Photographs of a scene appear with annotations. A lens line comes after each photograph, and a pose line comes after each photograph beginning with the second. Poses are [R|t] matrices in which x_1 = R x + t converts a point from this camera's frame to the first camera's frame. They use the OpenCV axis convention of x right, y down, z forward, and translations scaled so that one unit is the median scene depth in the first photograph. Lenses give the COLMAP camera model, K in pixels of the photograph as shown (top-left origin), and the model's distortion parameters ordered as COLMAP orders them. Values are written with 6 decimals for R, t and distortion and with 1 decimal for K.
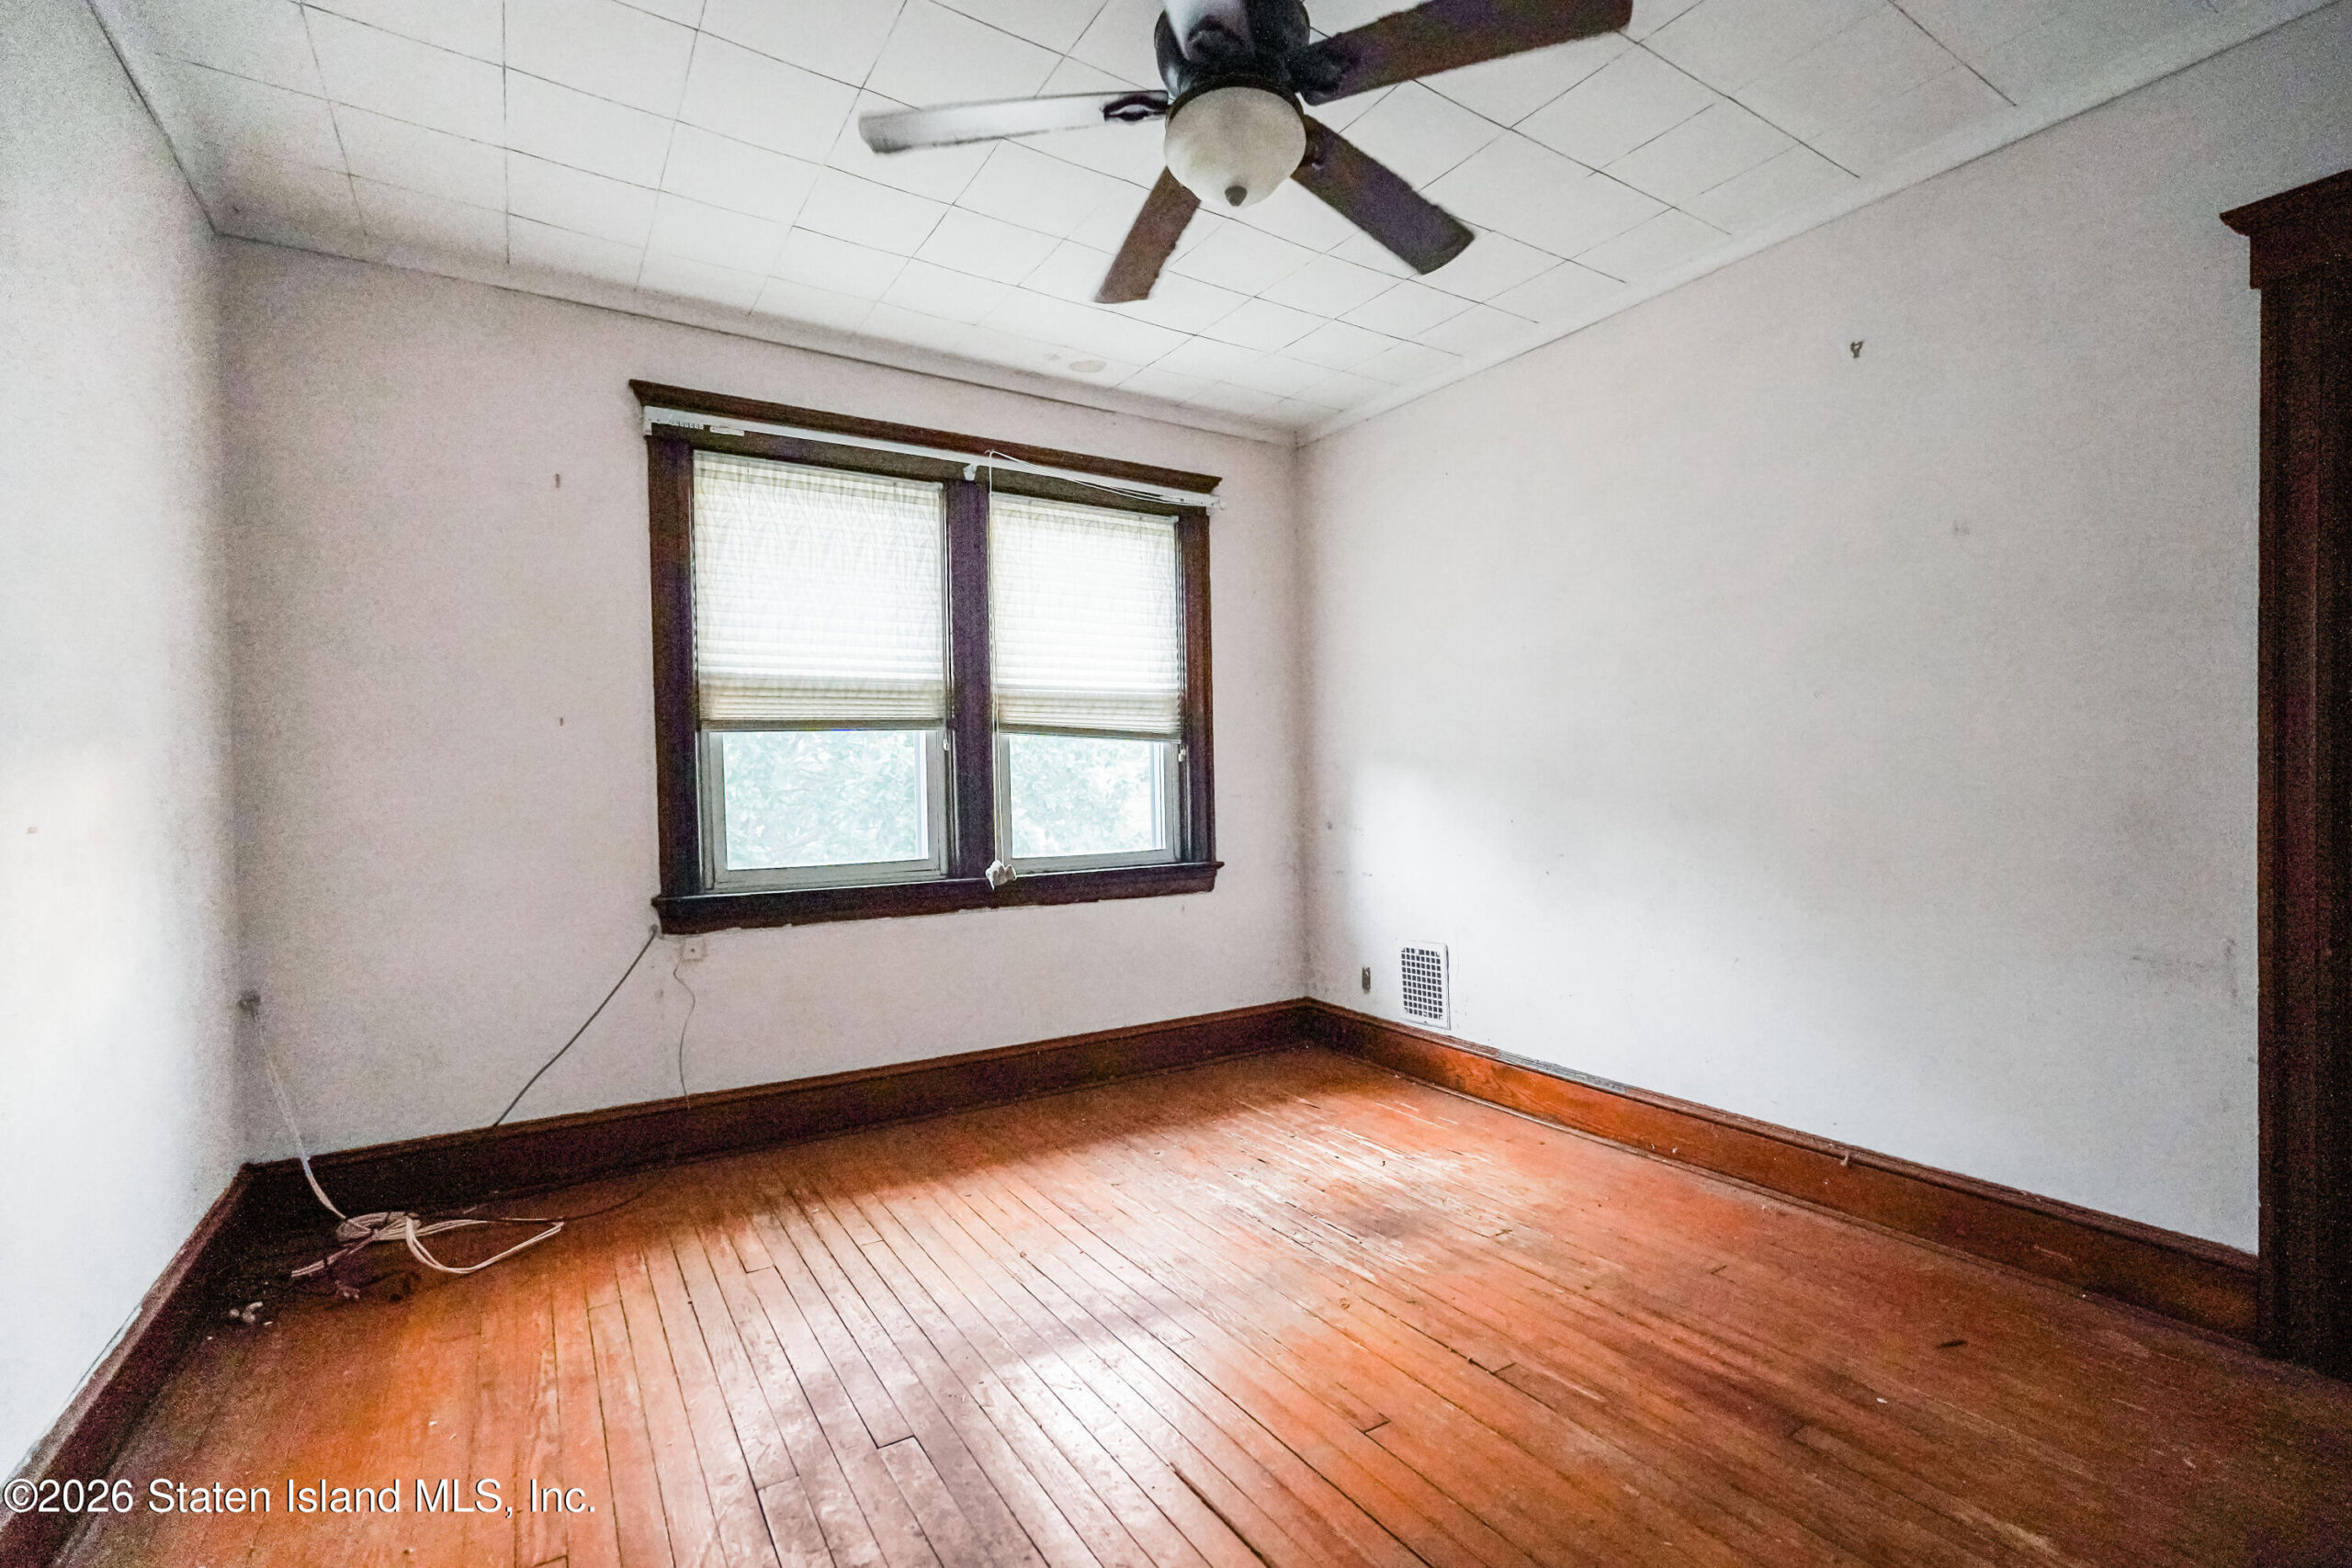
lens RADIAL K [[1036.7, 0, 1186.6], [0, 1036.7, 783.6], [0, 0, 1]] dist [-0.002356, 0.001314]
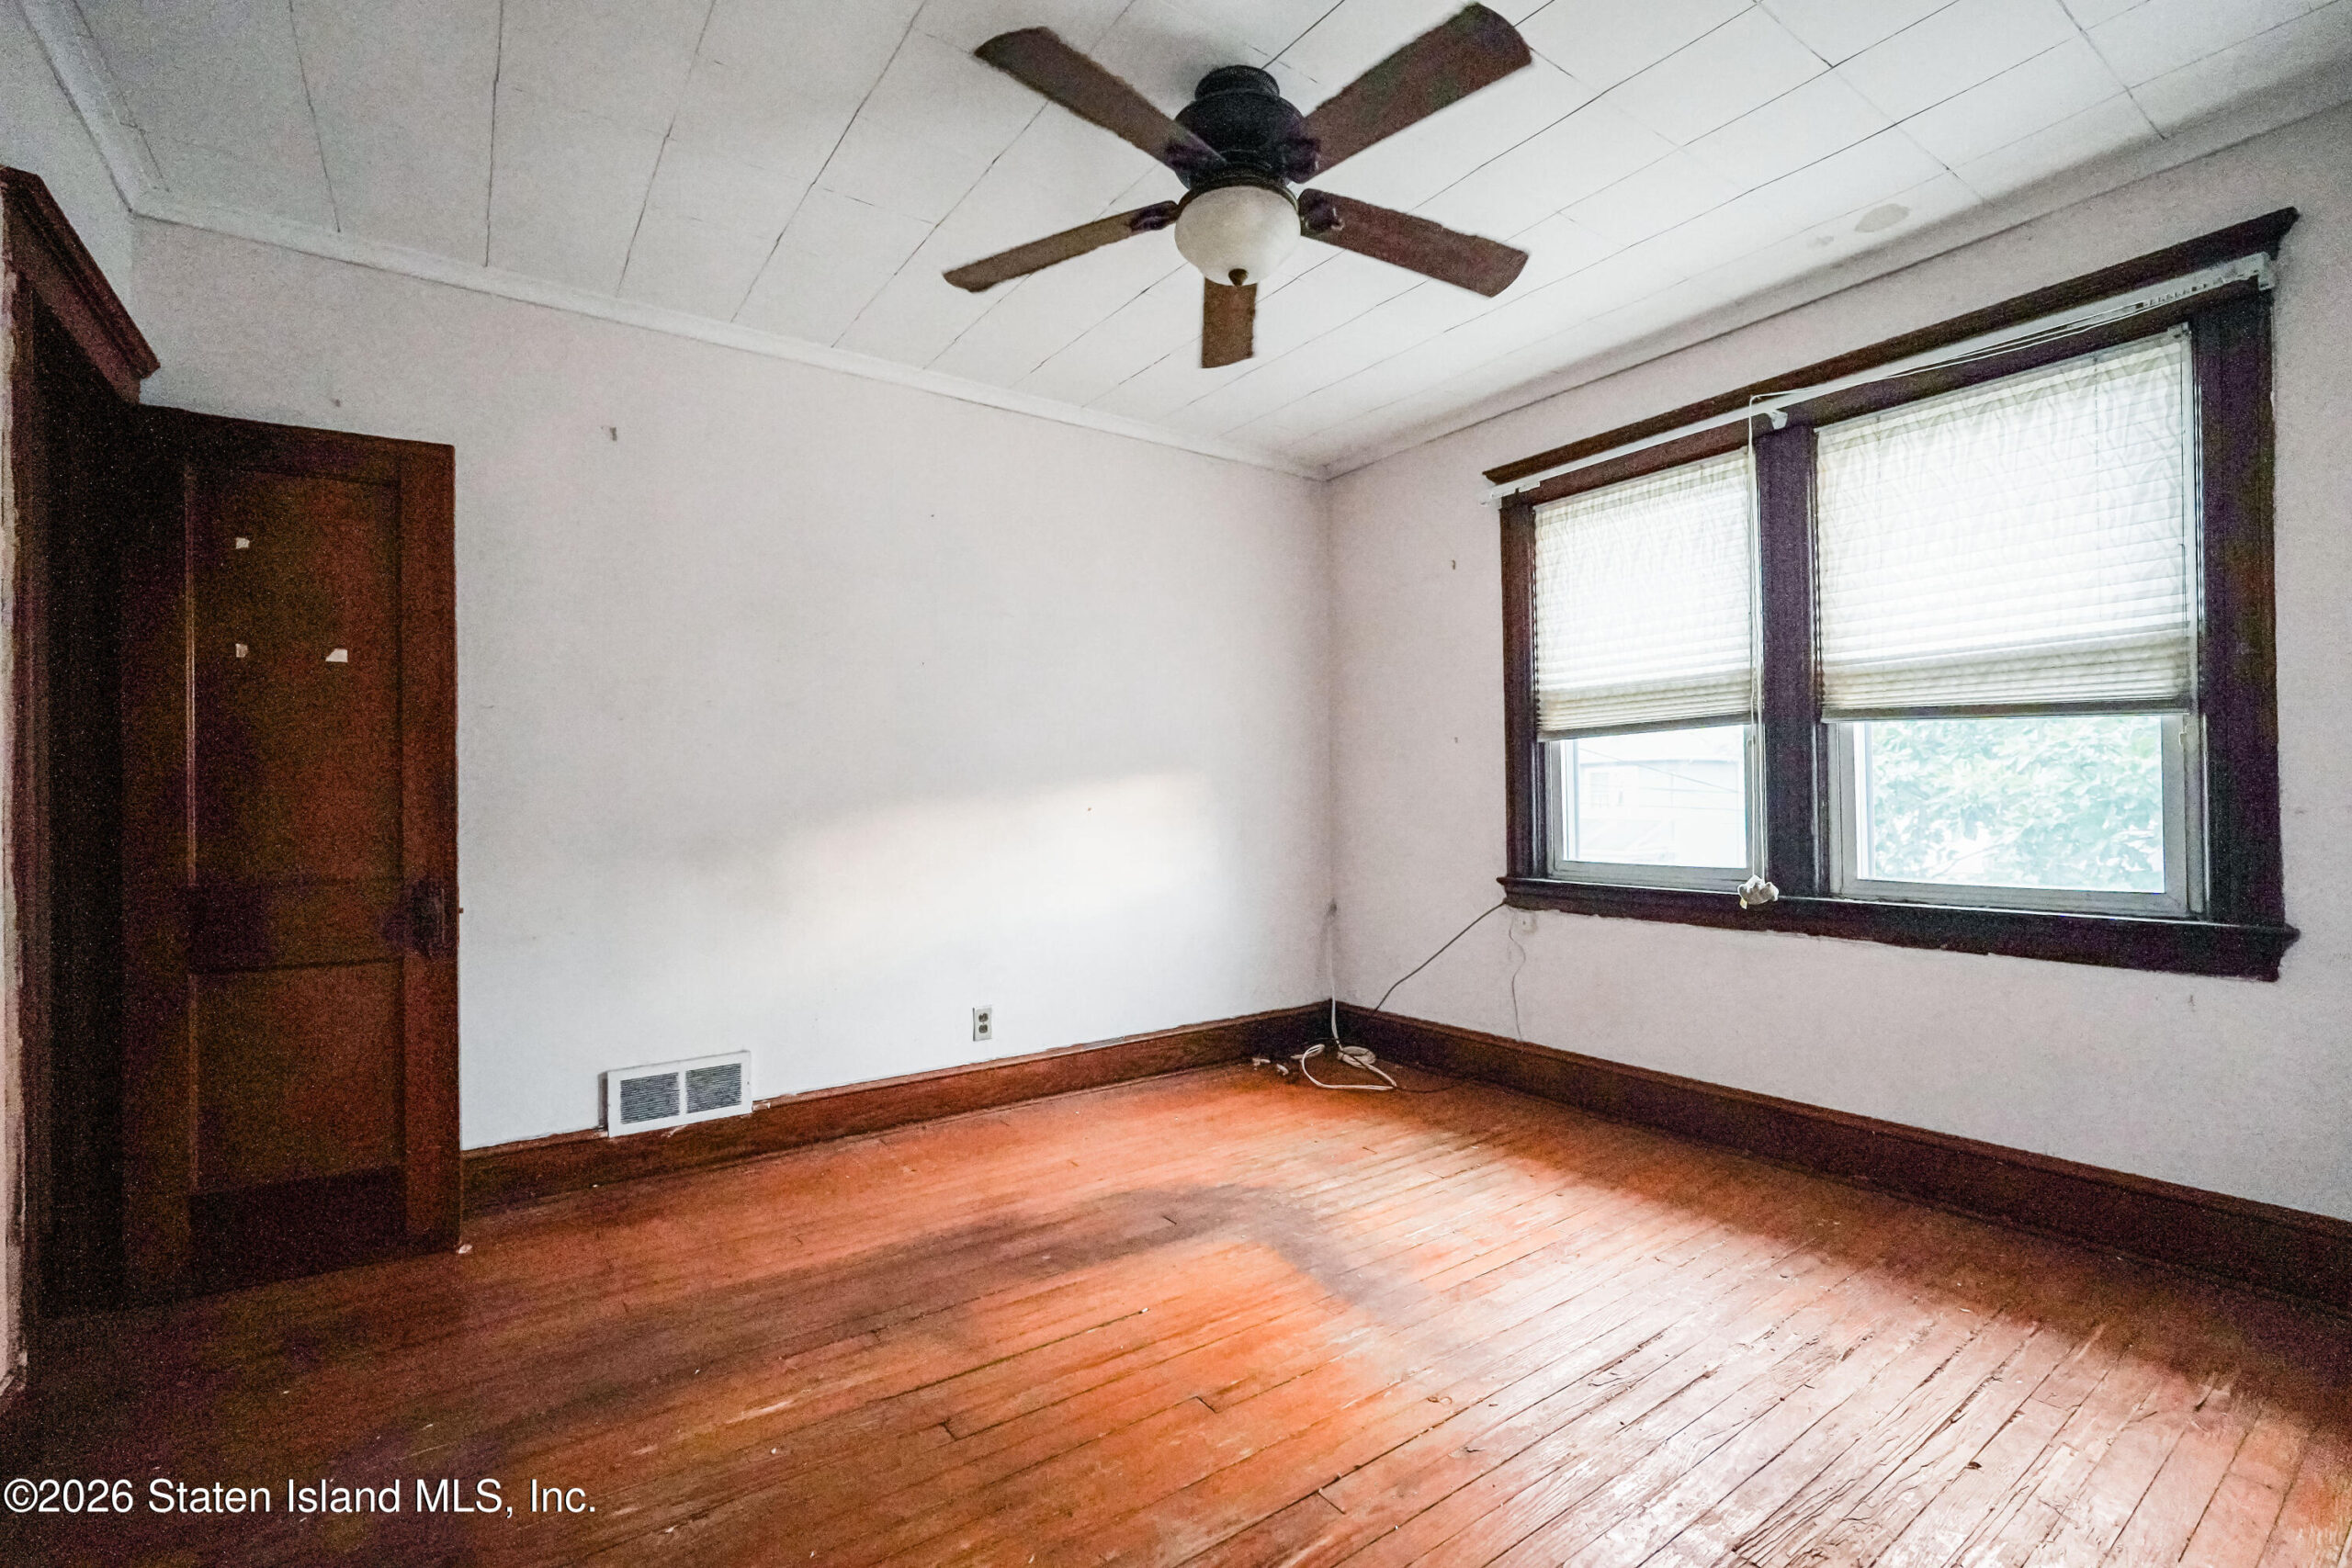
lens RADIAL K [[1036.7, 0, 1190.5], [0, 1036.7, 792.8], [0, 0, 1]] dist [-0.002356, 0.001314]
pose [[0.064786, 0.007079, -0.997874, 0.623840], [0.002469, 0.999971, 0.007254, -0.000719], [0.997896, -0.002934, 0.064767, 0.470934]]
